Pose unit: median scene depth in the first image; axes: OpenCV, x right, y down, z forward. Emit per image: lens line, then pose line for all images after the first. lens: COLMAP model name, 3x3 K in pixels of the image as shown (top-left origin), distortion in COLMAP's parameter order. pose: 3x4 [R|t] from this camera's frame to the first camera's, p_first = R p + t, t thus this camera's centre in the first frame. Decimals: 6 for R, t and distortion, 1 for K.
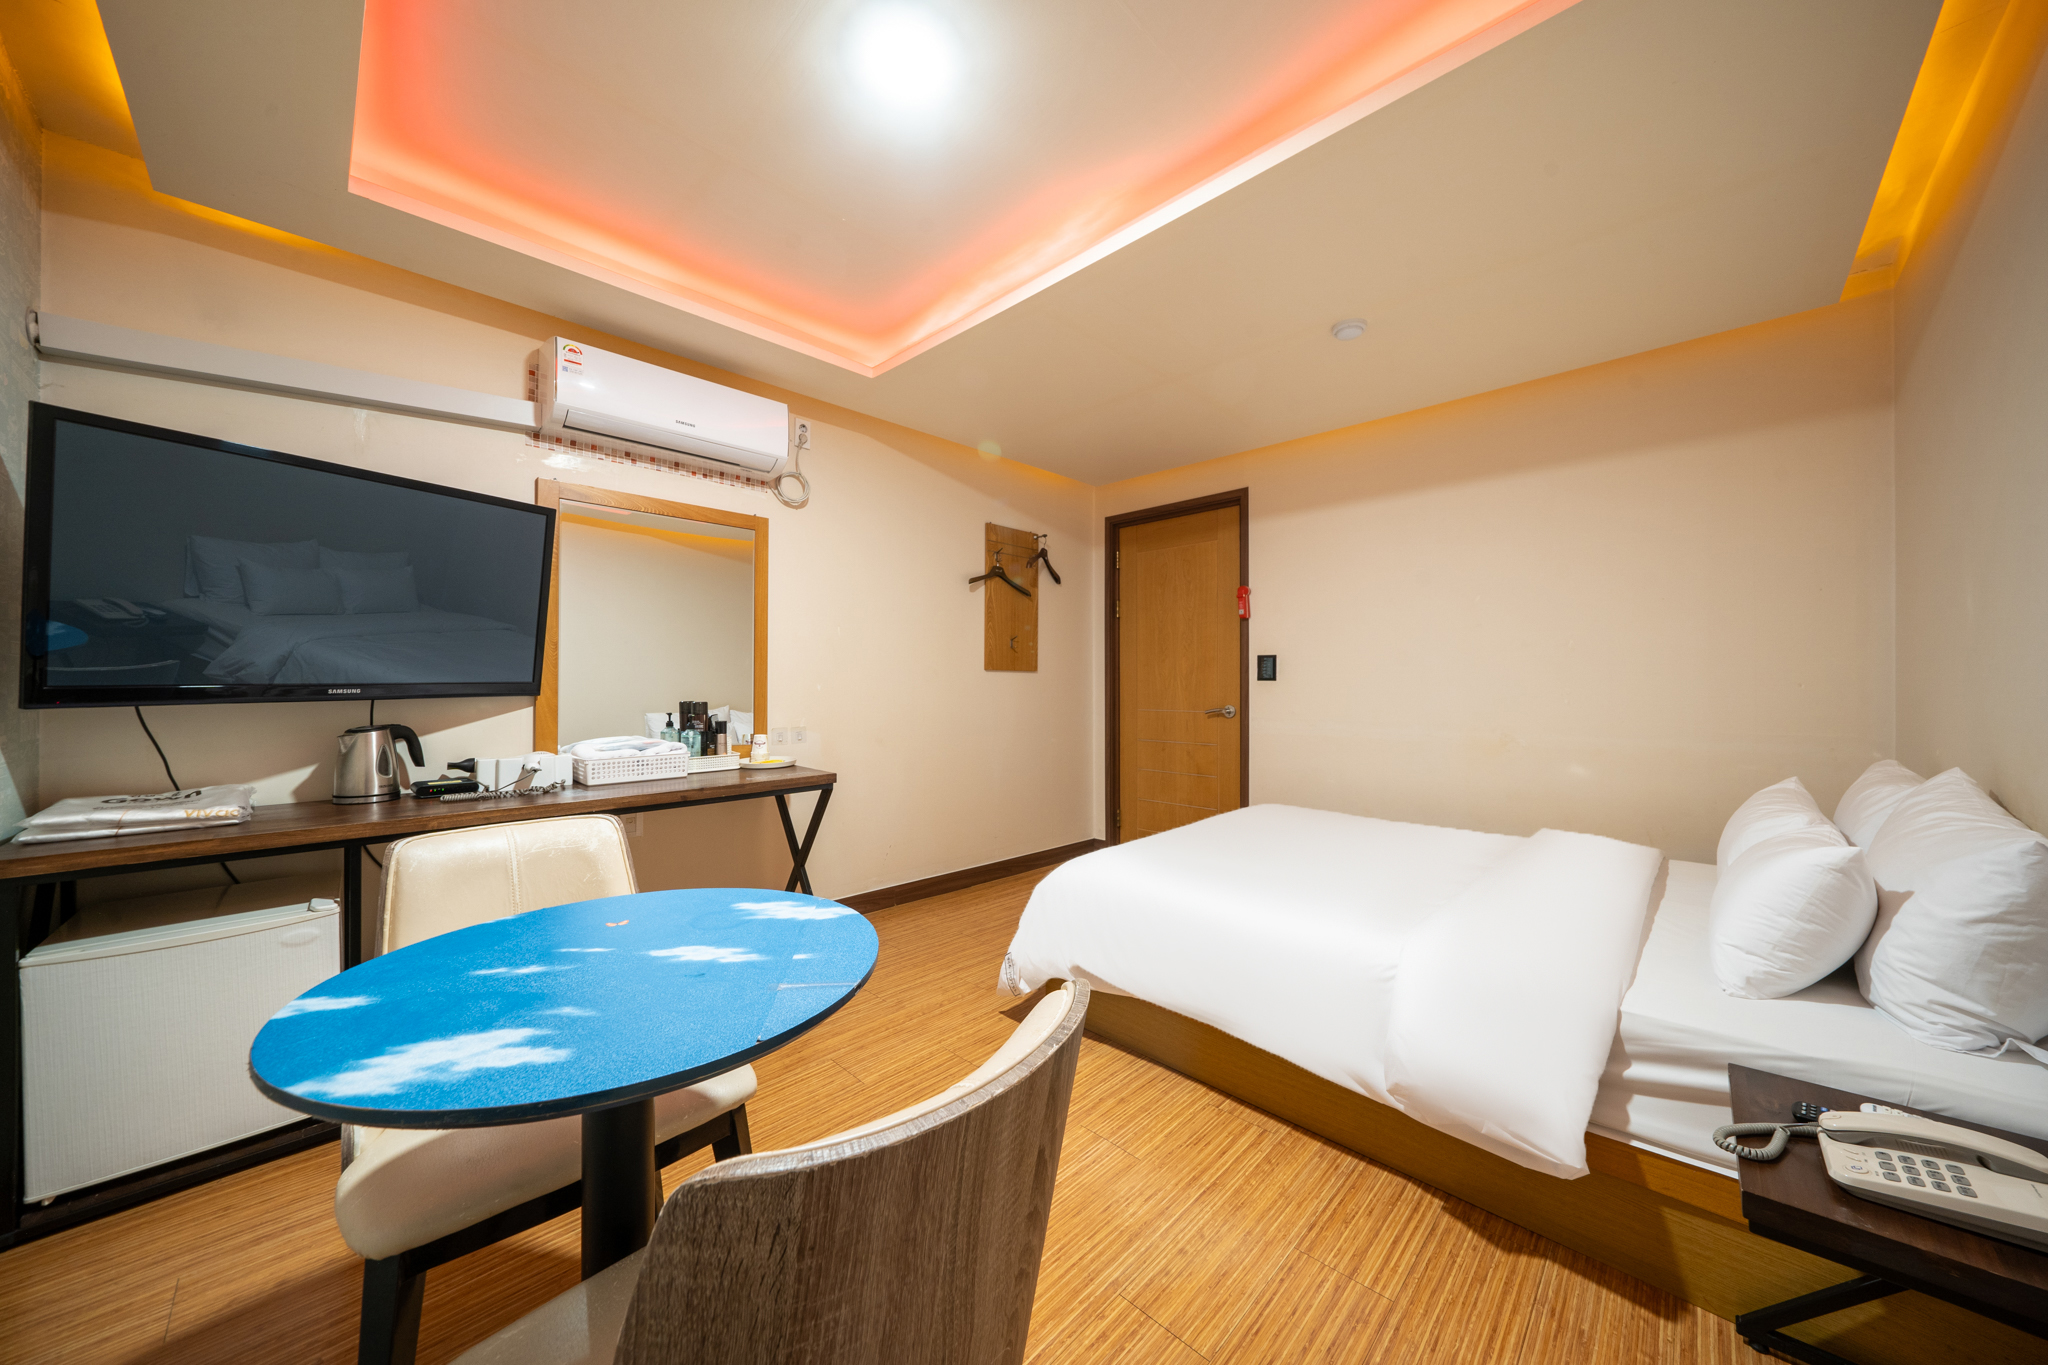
lens RADIAL K [[700.9, 0, 1035.9], [0, 700.9, 686.2], [0, 0, 1]] dist [-0.005601, 0.000131]
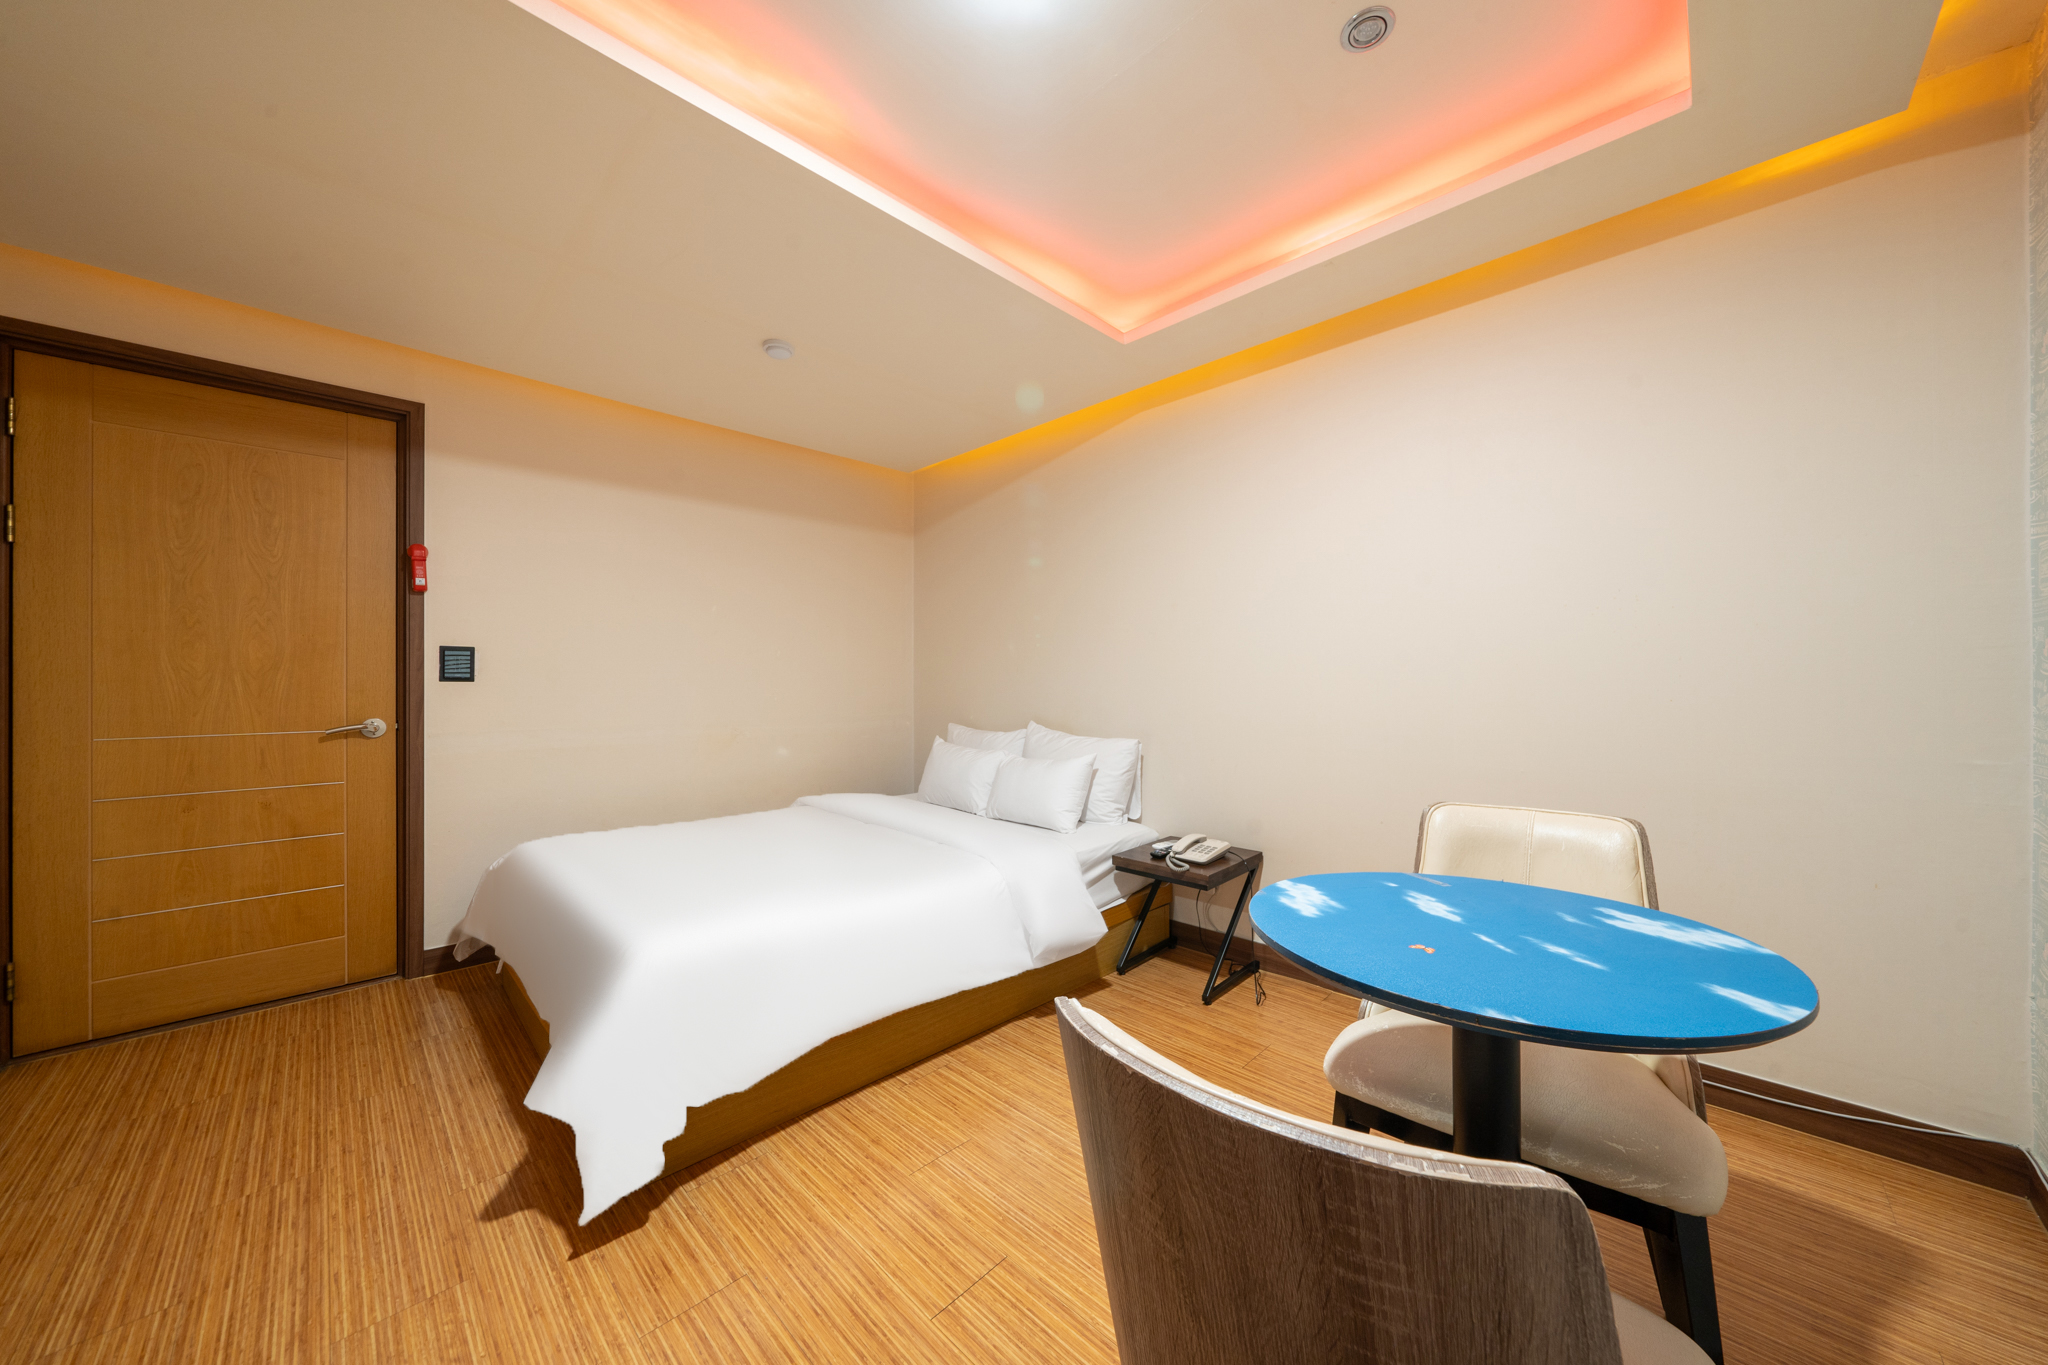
lens RADIAL K [[716.2, 0, 1017.6], [0, 716.2, 680.4], [0, 0, 1]] dist [0.000297, 0.000066]
pose [[0.005598, 0.005949, 0.999967, -0.931574], [0.007492, 0.999954, -0.005991, -0.000891], [-0.999956, 0.007526, 0.005553, 0.927440]]
